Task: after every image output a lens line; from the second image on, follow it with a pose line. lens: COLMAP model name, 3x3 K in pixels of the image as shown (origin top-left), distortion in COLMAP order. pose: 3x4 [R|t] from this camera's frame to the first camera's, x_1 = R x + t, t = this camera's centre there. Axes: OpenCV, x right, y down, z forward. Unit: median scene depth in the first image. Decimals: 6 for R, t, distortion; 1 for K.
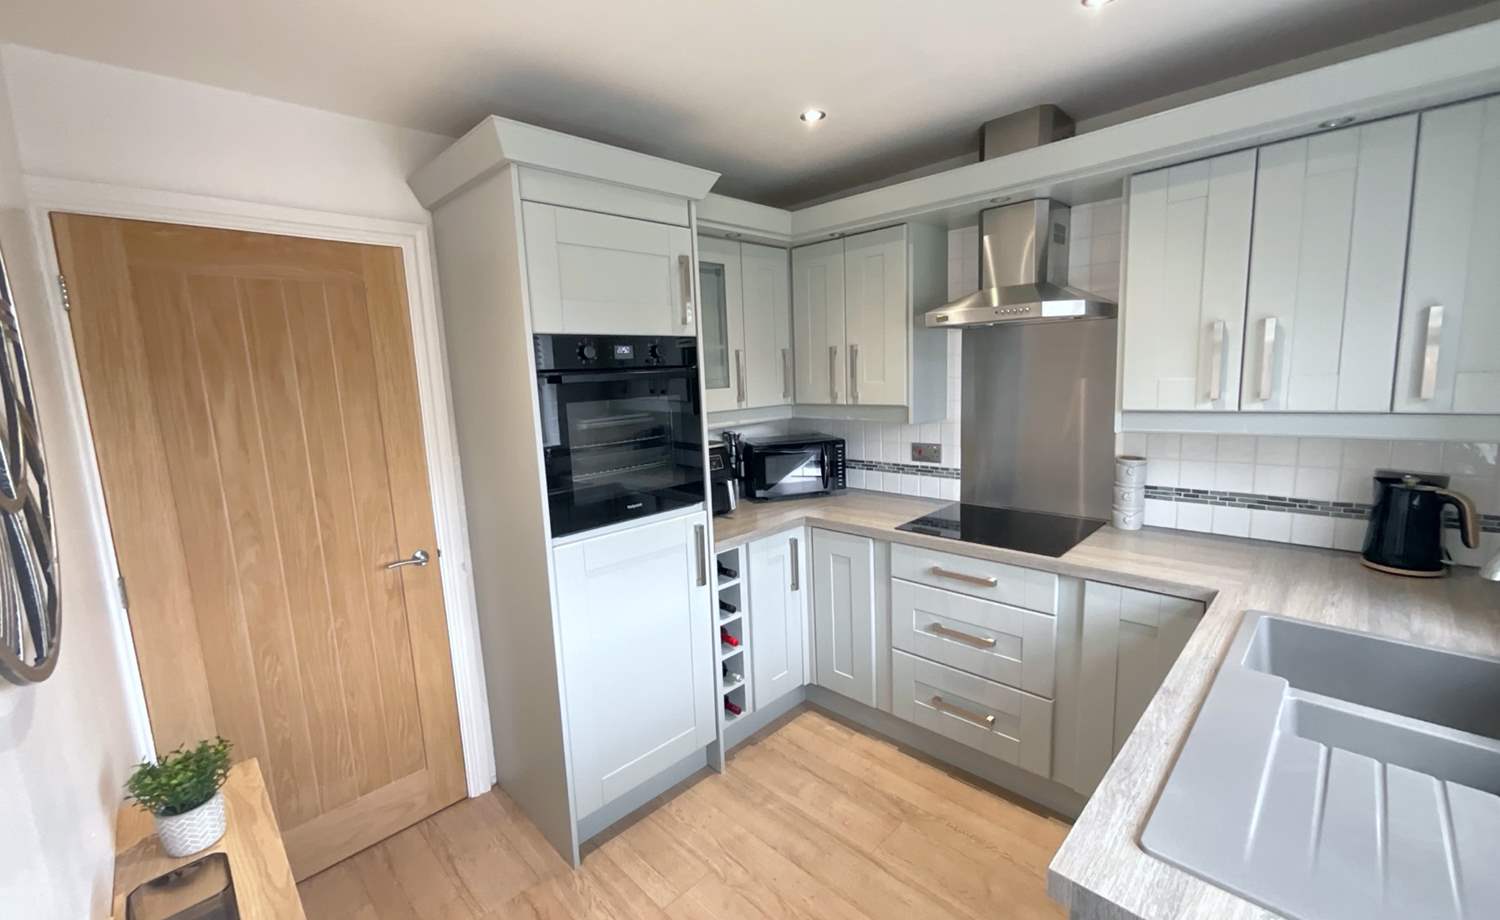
lens RADIAL K [[612.1, 0, 754.4], [0, 612.1, 461.2], [0, 0, 1]] dist [0.007919, 0.000106]
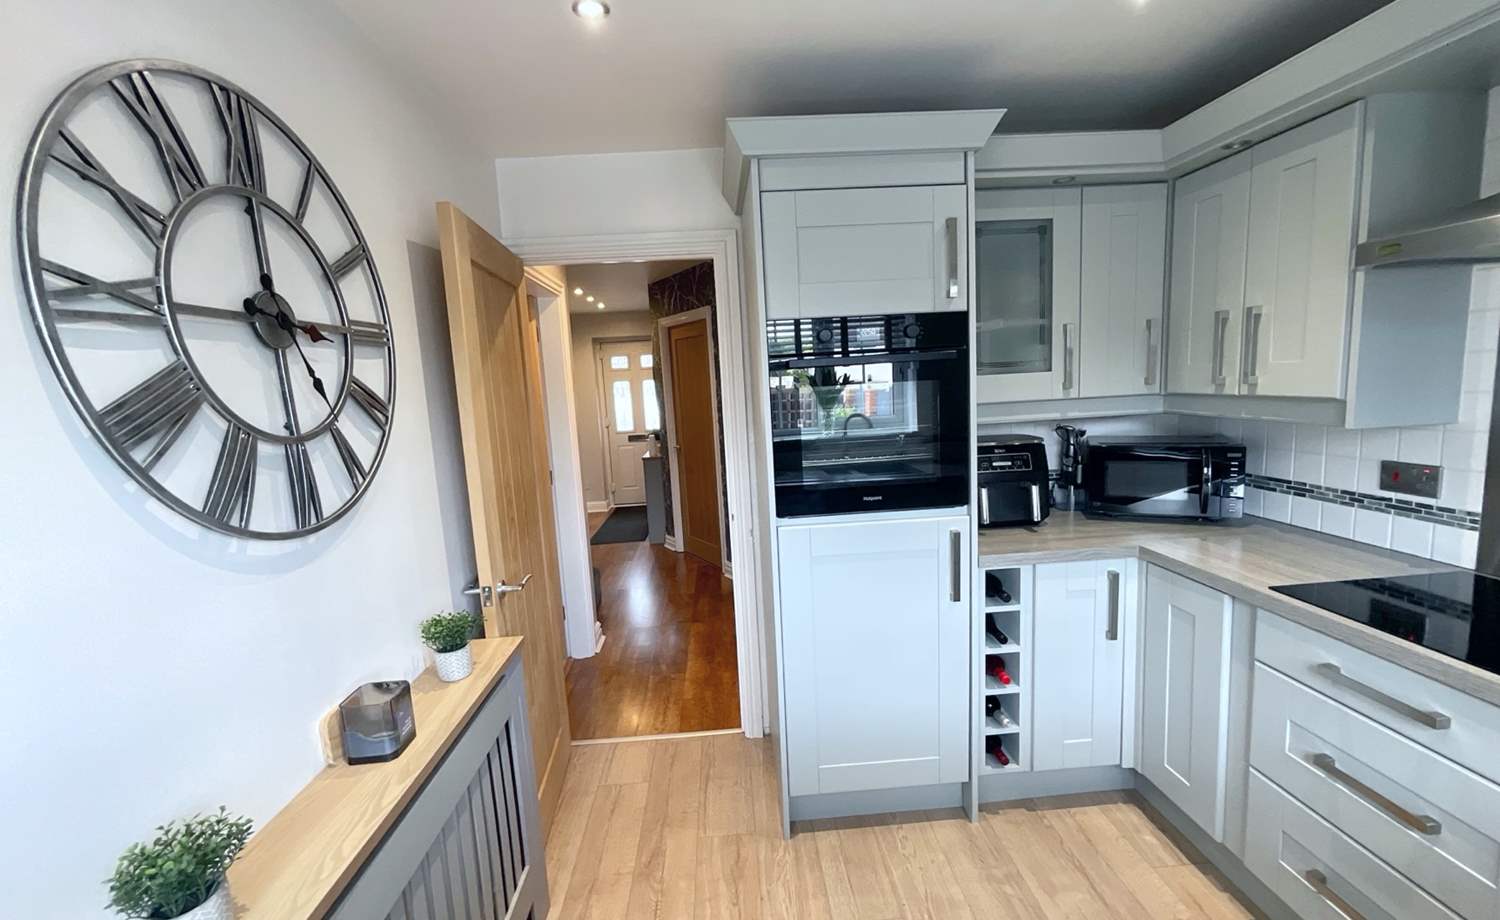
lens RADIAL K [[612.1, 0, 754.4], [0, 612.1, 461.2], [0, 0, 1]] dist [0.007919, 0.000106]
pose [[0.746988, 0.091185, -0.658555, 0.220233], [-0.076553, 0.995758, 0.051042, -0.014048], [0.660416, 0.012287, 0.750800, 0.136936]]
